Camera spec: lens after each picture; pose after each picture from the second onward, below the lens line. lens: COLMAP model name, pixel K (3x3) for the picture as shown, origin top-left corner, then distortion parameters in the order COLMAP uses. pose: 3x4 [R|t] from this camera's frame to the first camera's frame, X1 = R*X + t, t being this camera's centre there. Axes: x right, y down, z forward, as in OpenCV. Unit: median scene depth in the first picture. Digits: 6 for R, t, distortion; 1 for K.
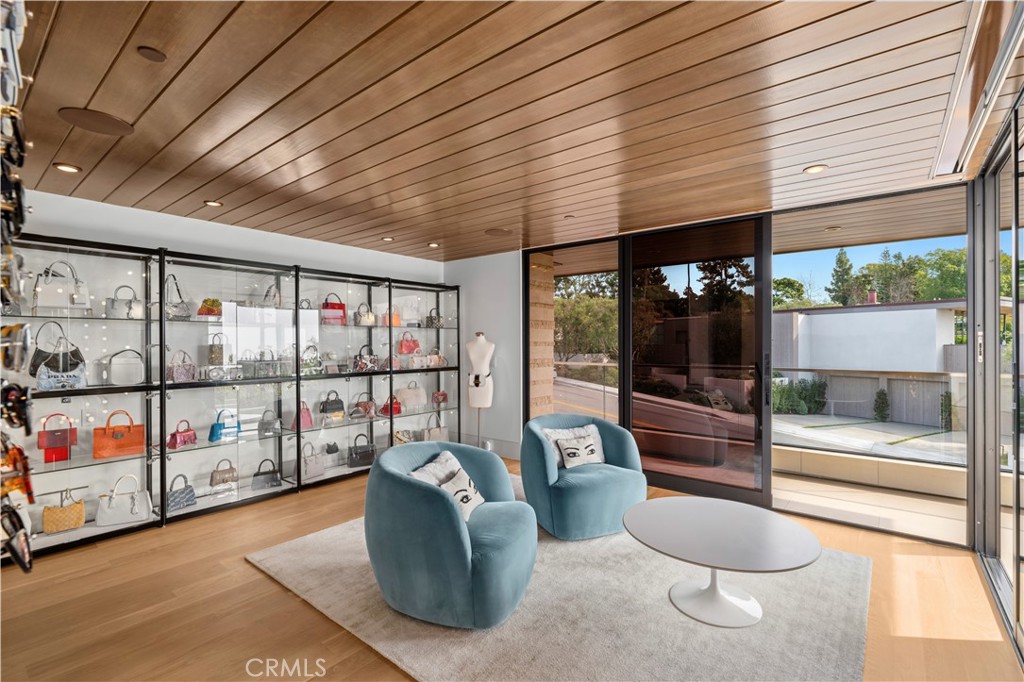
lens RADIAL K [[462.6, 0, 516.7], [0, 462.6, 343.3], [0, 0, 1]] dist [0.000932, 0.000173]
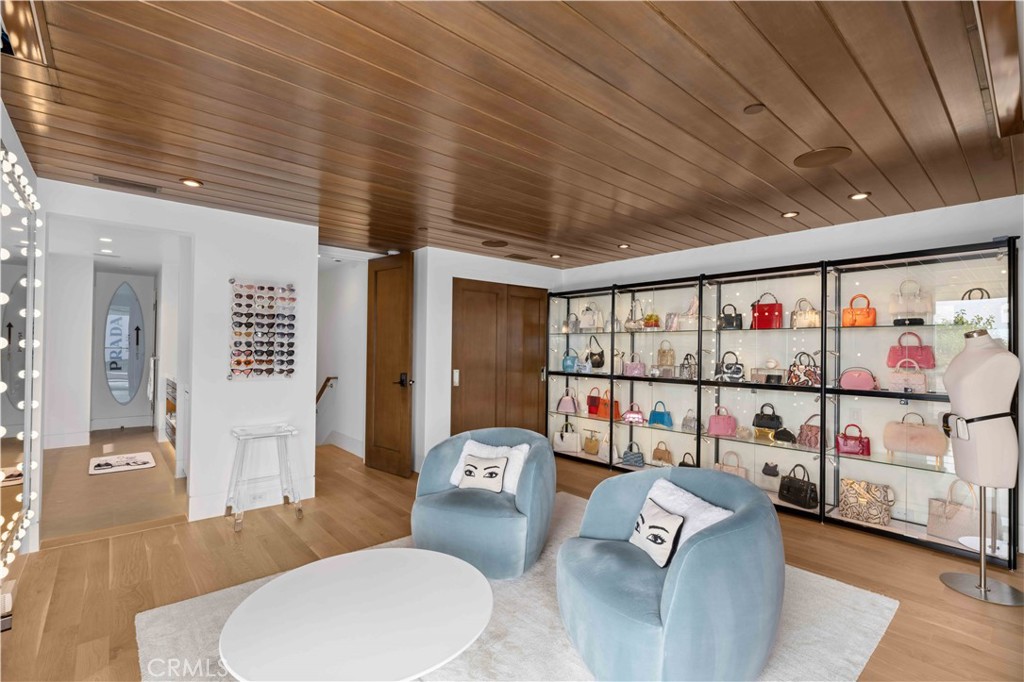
lens RADIAL K [[462.6, 0, 516.7], [0, 462.6, 343.3], [0, 0, 1]] dist [0.000932, 0.000173]
pose [[-0.168945, -0.005814, -0.985608, 0.535812], [-0.009449, 0.999946, -0.004279, -0.003768], [0.985580, 0.008590, -0.168991, 0.659864]]
